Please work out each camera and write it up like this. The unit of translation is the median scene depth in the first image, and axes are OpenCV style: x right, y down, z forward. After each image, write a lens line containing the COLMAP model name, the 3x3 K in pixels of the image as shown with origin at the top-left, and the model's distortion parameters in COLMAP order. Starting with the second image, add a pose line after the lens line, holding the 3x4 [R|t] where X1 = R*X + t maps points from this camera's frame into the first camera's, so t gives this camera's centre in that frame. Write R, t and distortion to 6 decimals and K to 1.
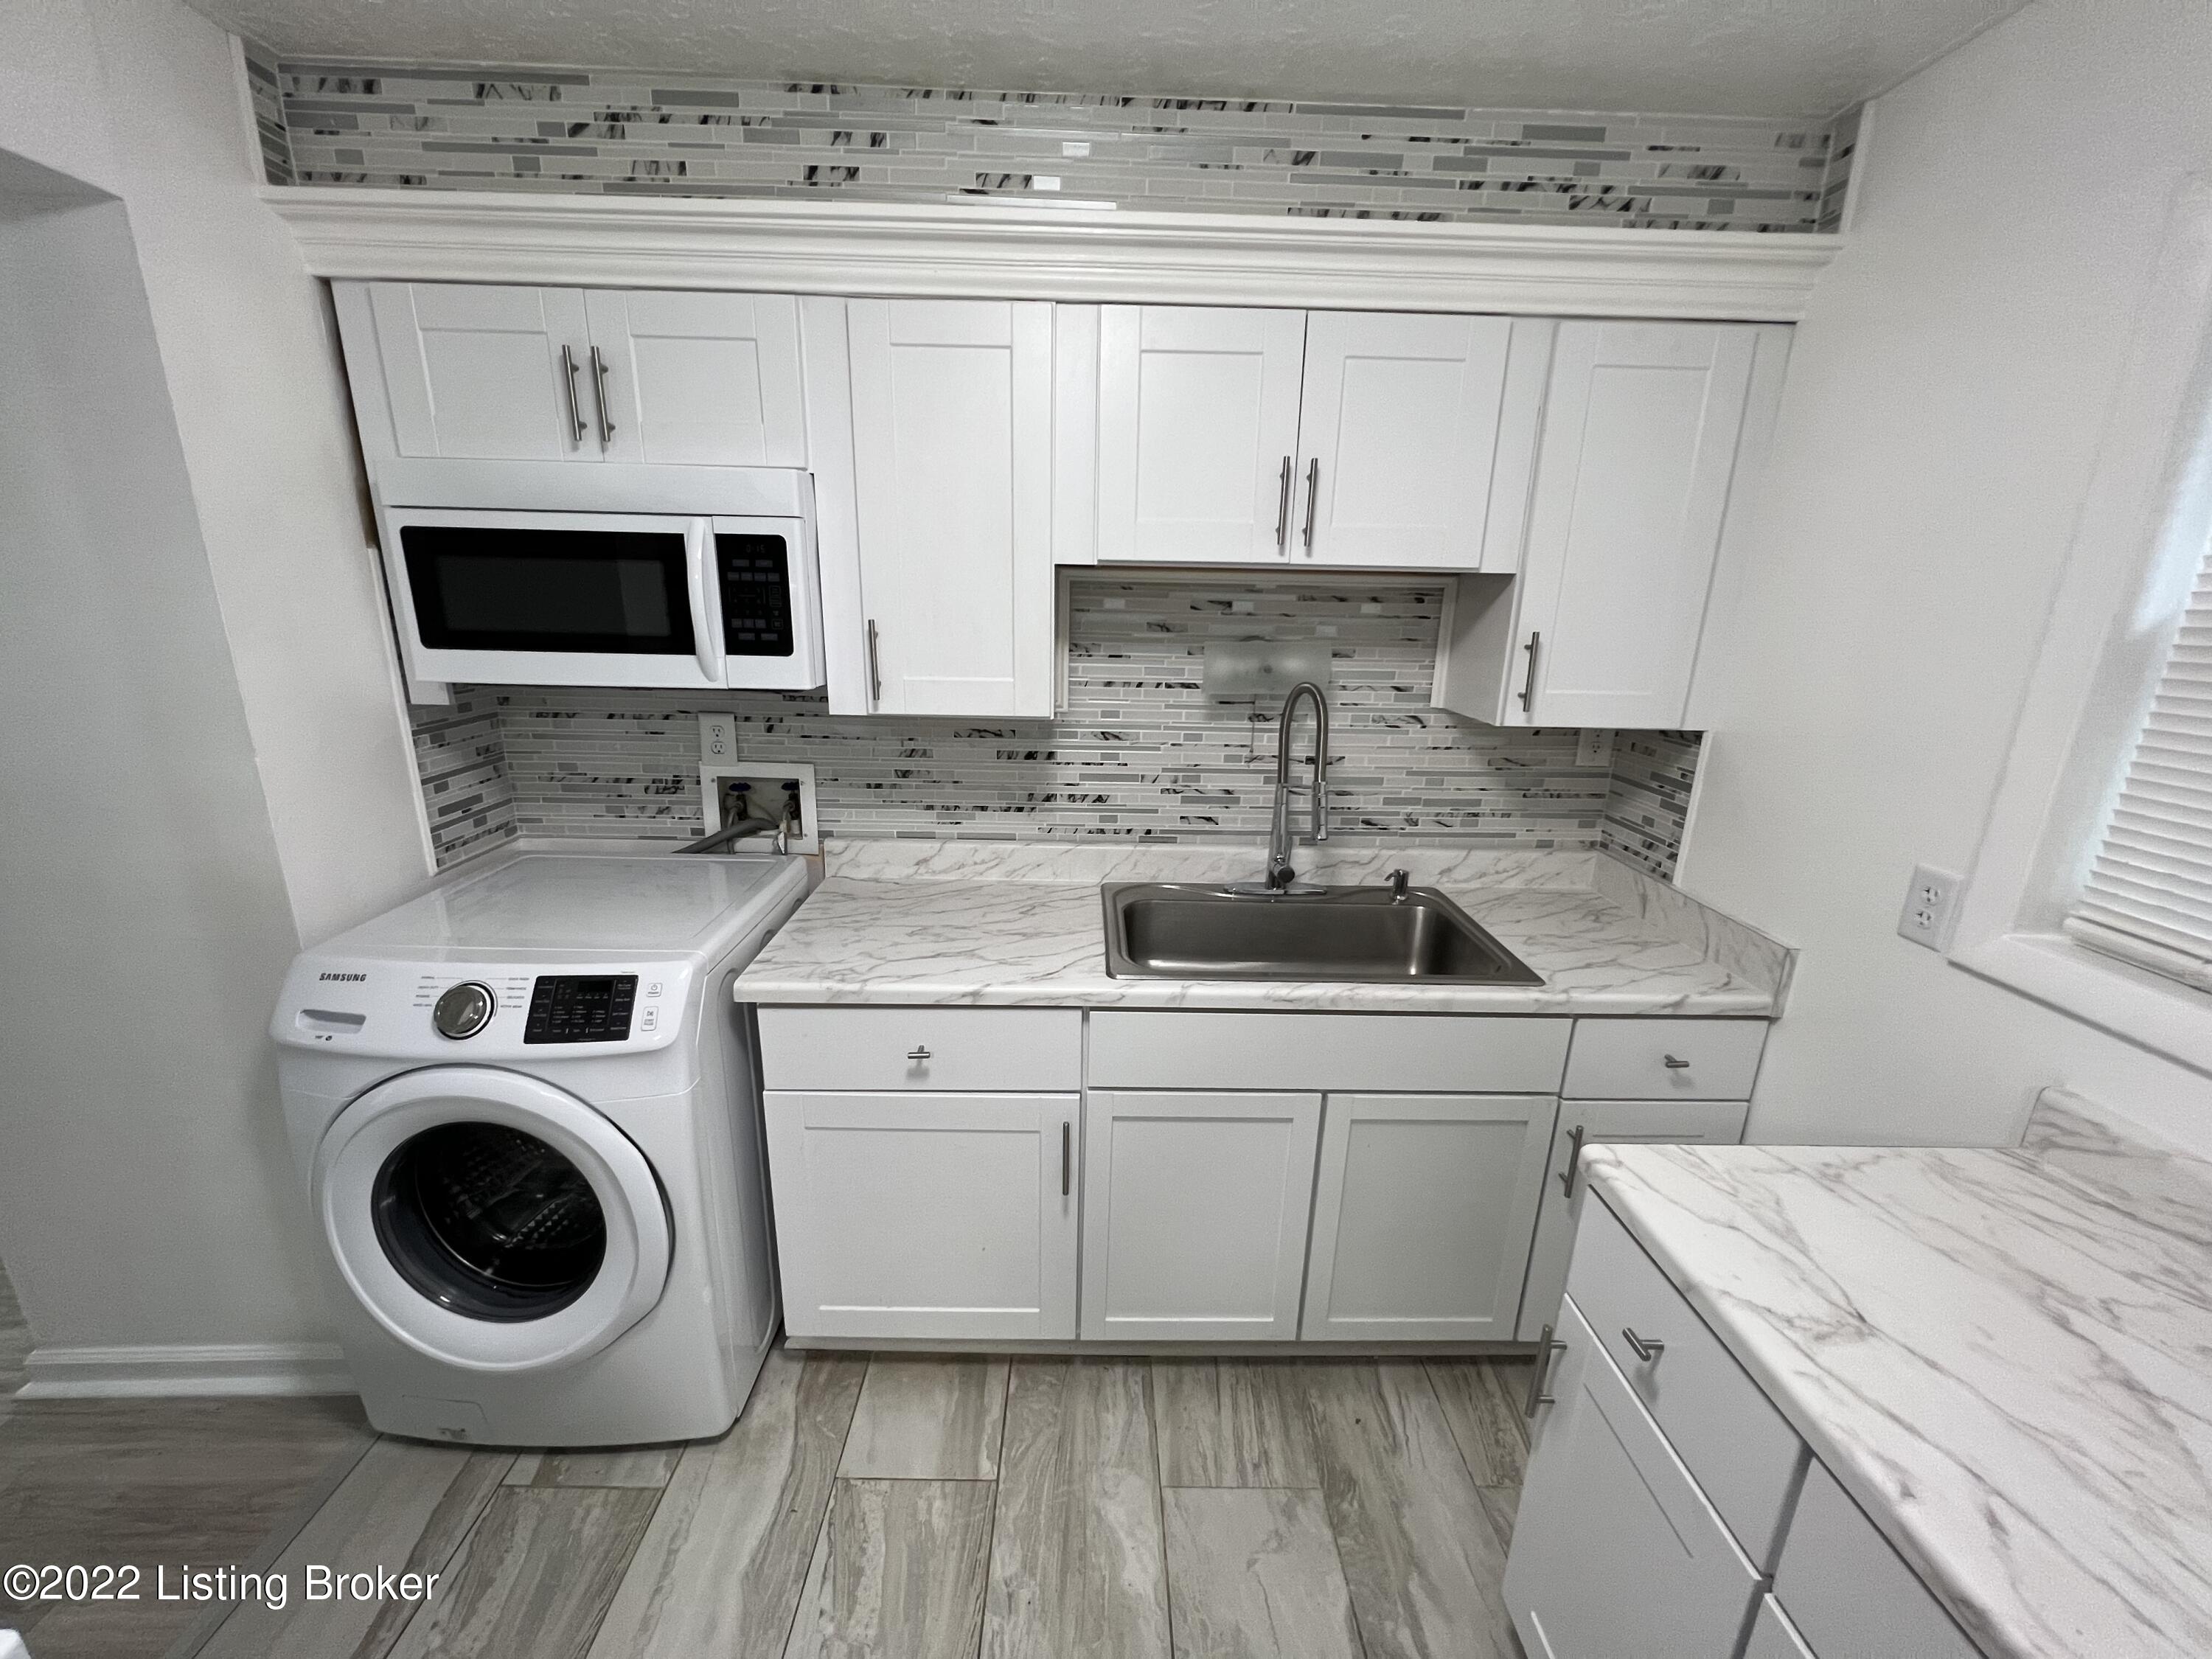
lens RADIAL K [[886.7, 0, 1103.9], [0, 886.7, 828.5], [0, 0, 1]] dist [-0.000290, 0.000022]
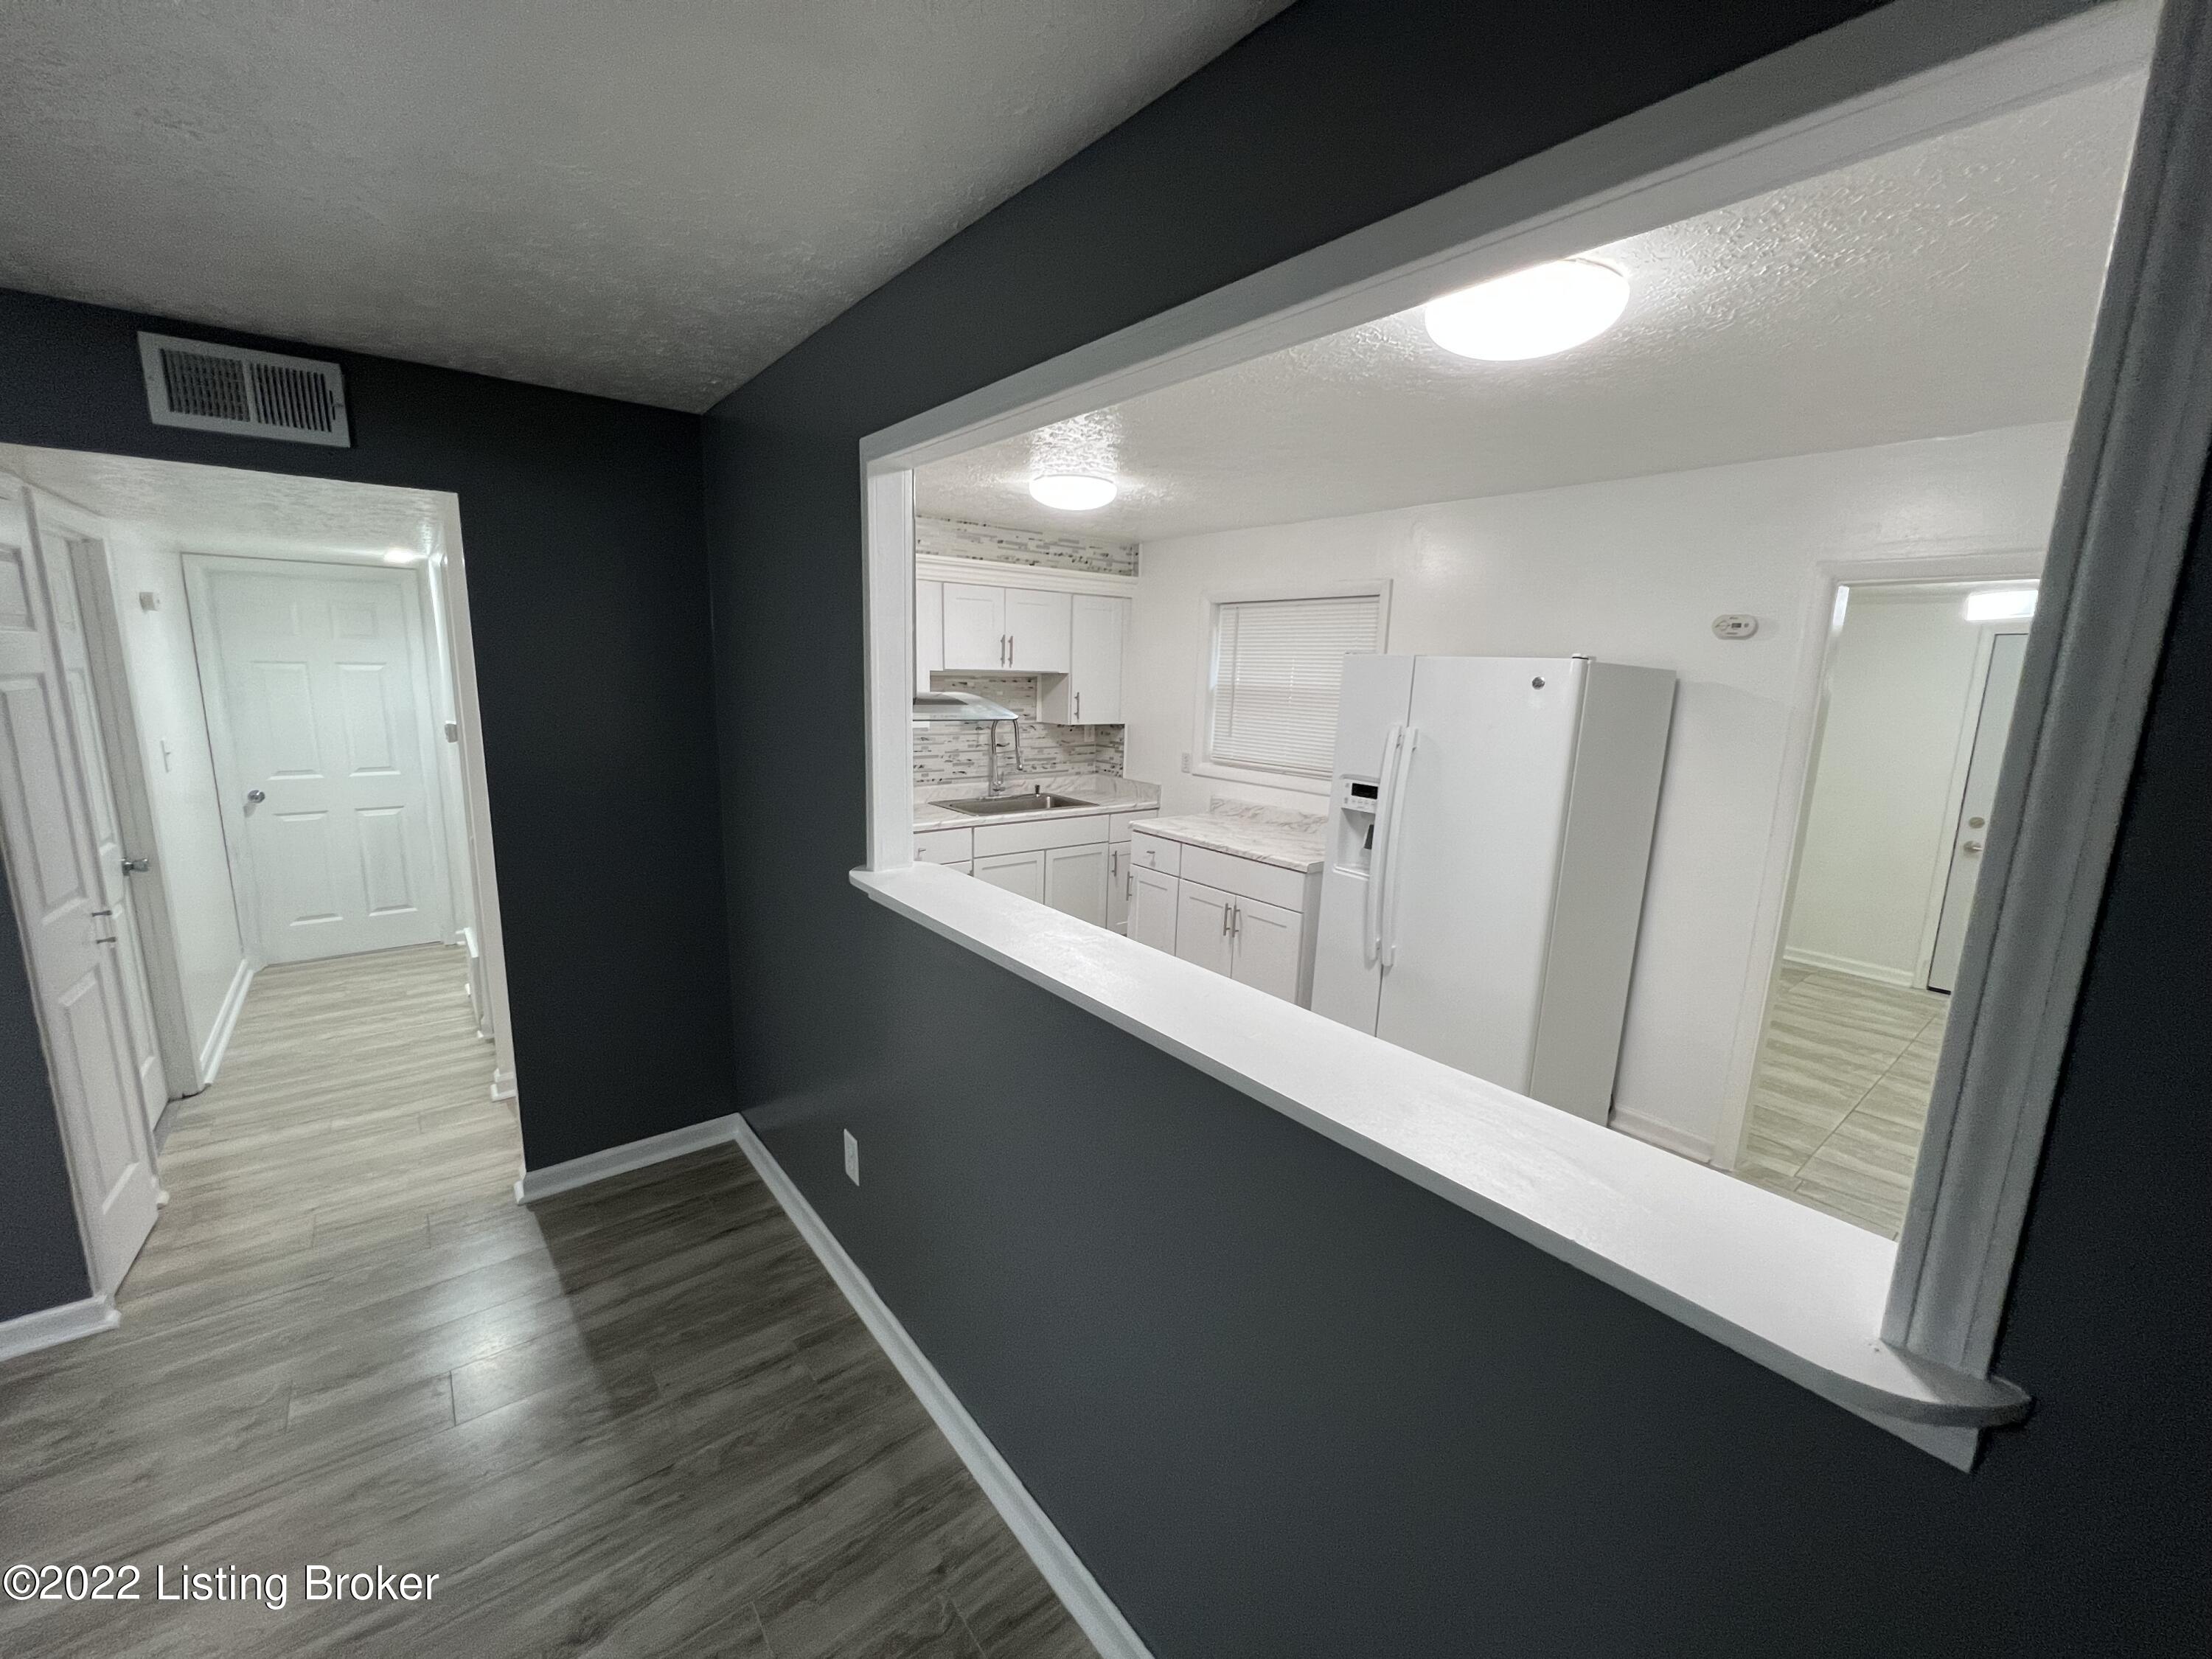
lens RADIAL K [[882.4, 0, 1107.0], [0, 882.4, 830.9], [0, 0, 1]] dist [-0.001498, -0.000302]
pose [[0.791695, -0.113878, 0.600210, -1.144339], [0.152281, 0.988247, -0.013363, 0.265370], [-0.591633, 0.101980, 0.799731, -1.248697]]
